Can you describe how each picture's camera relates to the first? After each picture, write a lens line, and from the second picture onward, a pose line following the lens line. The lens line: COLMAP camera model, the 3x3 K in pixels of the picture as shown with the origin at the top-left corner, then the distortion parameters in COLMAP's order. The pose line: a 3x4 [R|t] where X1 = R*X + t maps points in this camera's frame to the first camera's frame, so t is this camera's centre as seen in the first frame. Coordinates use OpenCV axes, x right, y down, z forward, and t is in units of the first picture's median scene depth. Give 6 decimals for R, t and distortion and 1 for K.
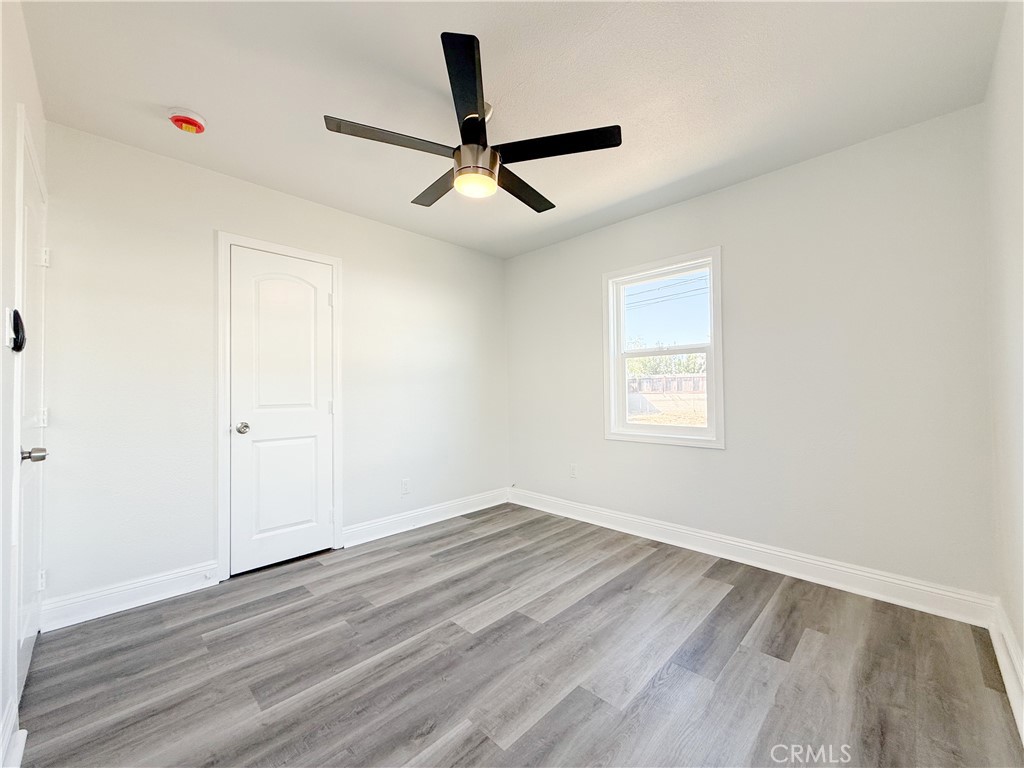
lens RADIAL K [[408.5, 0, 510.3], [0, 408.5, 384.4], [0, 0, 1]] dist [0.000512, 0.000295]
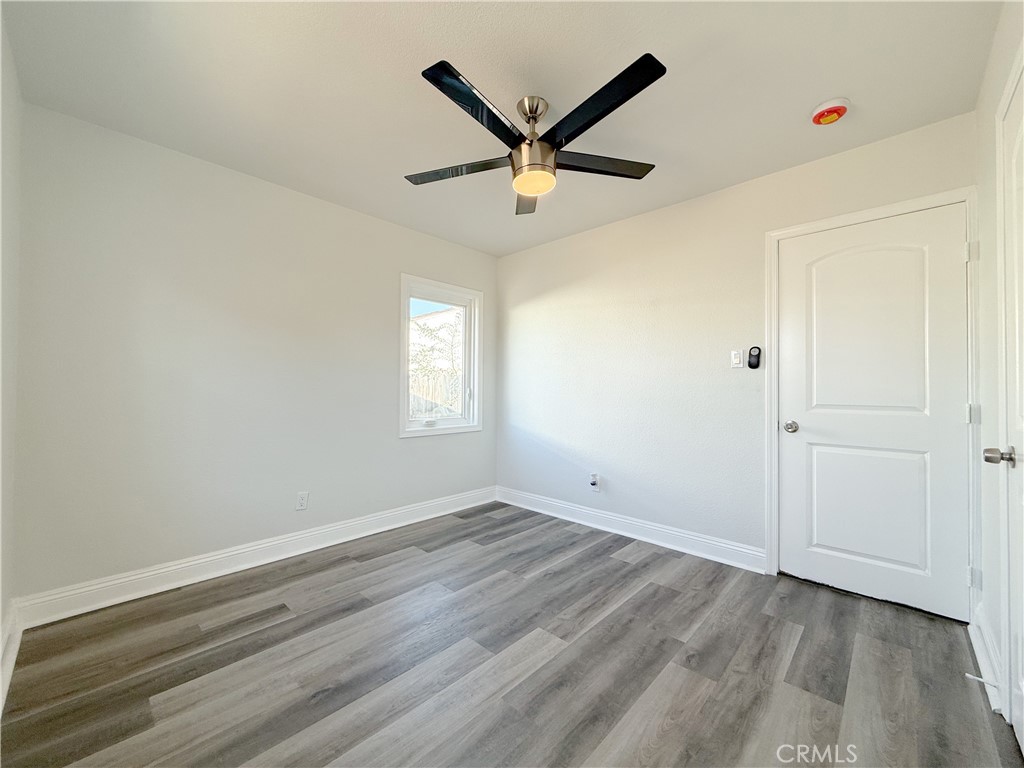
lens RADIAL K [[408.5, 0, 510.3], [0, 408.5, 384.4], [0, 0, 1]] dist [0.000512, 0.000295]
pose [[-0.999749, 0.003272, -0.022157, -0.000507], [0.004007, 0.999441, -0.033195, 0.031926], [0.022036, -0.033275, -0.999203, 1.700224]]
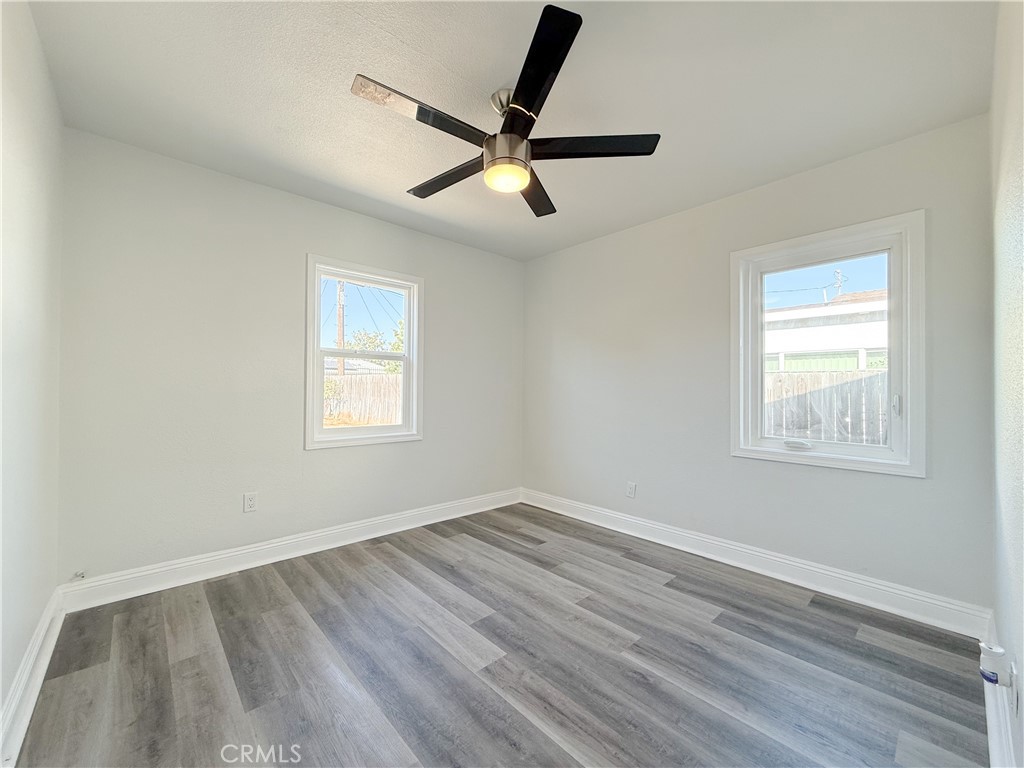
lens RADIAL K [[408.5, 0, 510.3], [0, 408.5, 384.4], [0, 0, 1]] dist [0.000512, 0.000295]
pose [[0.050294, 0.020848, 0.998517, -0.872461], [-0.026327, 0.999462, -0.019541, 0.006517], [-0.998387, -0.025305, 0.050816, 0.801737]]
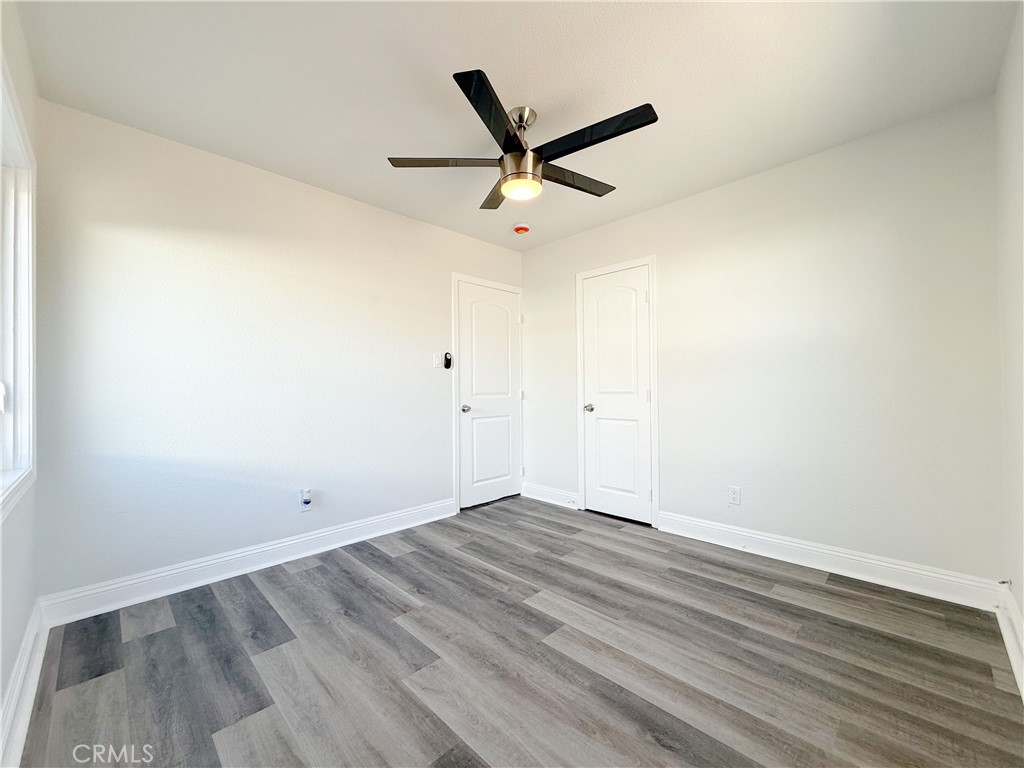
lens RADIAL K [[408.5, 0, 510.3], [0, 408.5, 384.4], [0, 0, 1]] dist [0.000512, 0.000295]
pose [[-0.006002, 0.002080, -0.999980, 0.844995], [0.029003, 0.999578, 0.001905, 0.016932], [0.999561, -0.028991, -0.006060, 0.827790]]
